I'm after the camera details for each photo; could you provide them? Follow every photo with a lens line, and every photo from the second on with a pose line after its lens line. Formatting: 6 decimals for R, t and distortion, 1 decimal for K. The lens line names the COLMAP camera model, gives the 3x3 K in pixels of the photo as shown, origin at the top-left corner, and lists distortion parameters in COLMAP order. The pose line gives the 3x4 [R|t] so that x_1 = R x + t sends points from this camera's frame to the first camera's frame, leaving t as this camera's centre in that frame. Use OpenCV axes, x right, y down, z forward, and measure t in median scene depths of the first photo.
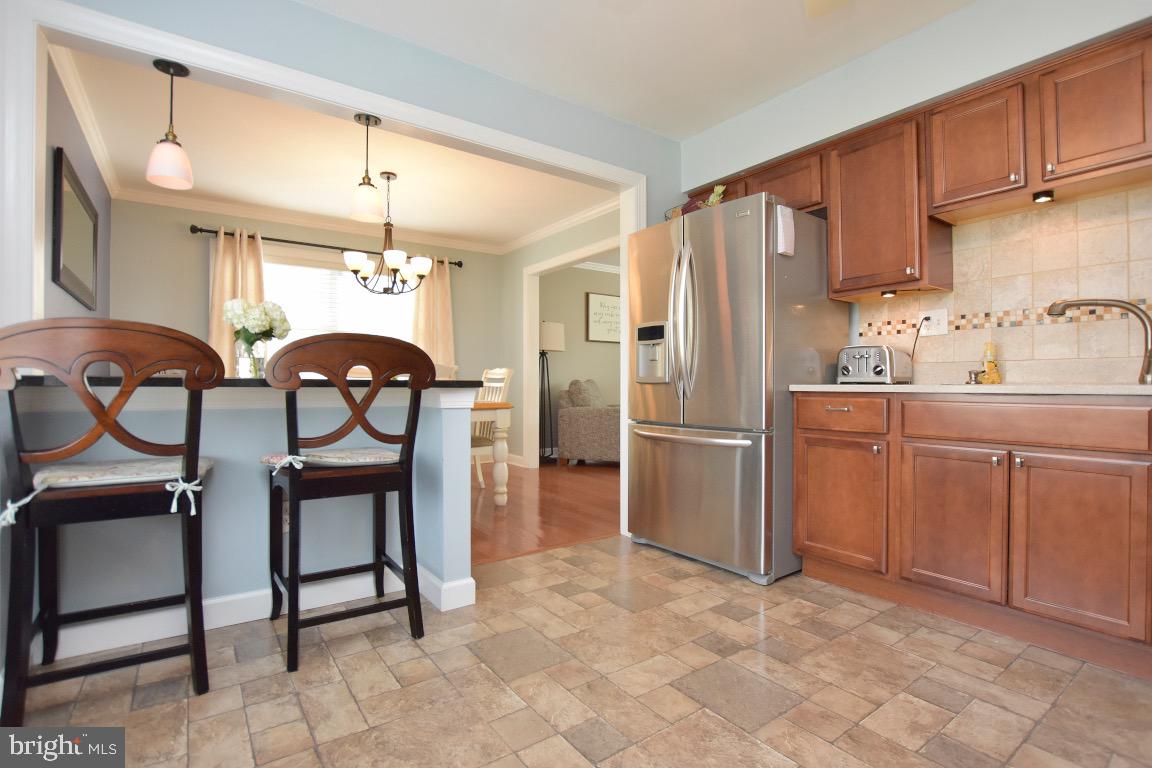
lens RADIAL K [[549.4, 0, 576.0], [0, 549.4, 384.0], [0, 0, 1]] dist [-0.023454, 0.000280]
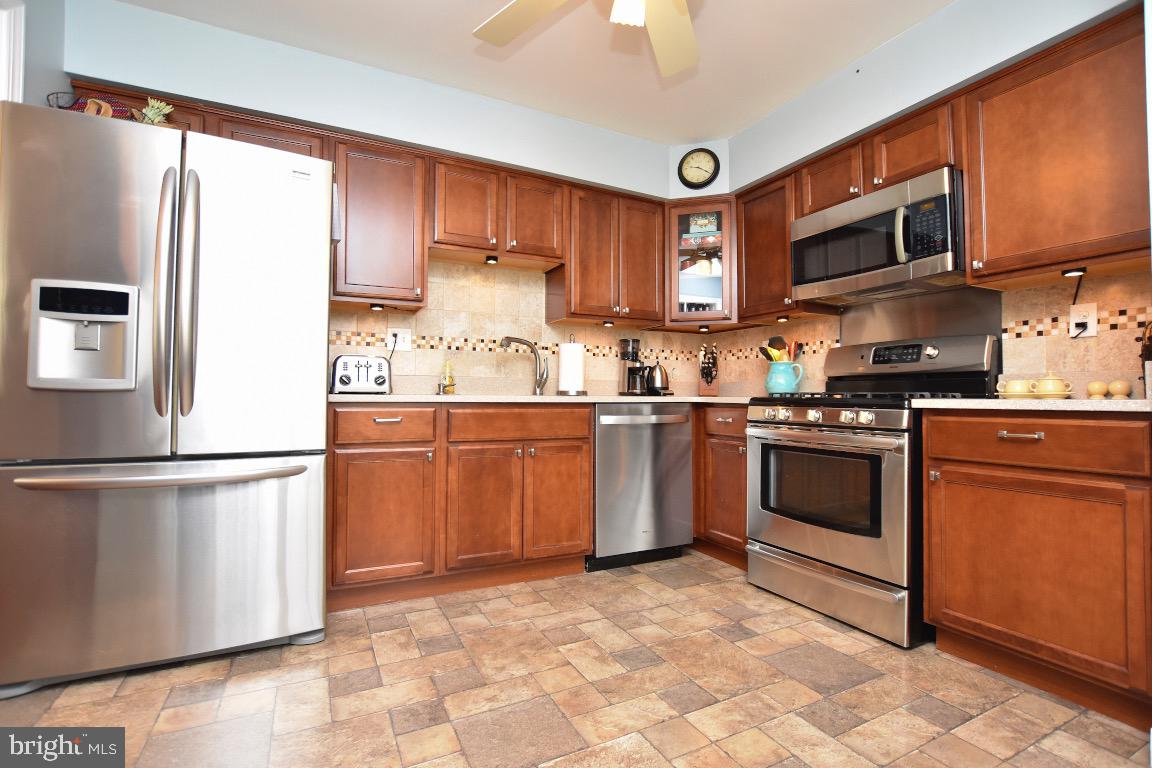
lens RADIAL K [[516.1, 0, 586.0], [0, 516.1, 383.3], [0, 0, 1]] dist [-0.024297, -0.000063]
pose [[0.145166, 0.024464, 0.989105, -0.429529], [-0.007602, 0.999692, -0.023610, -0.000342], [-0.989378, -0.004092, 0.145308, 0.601905]]
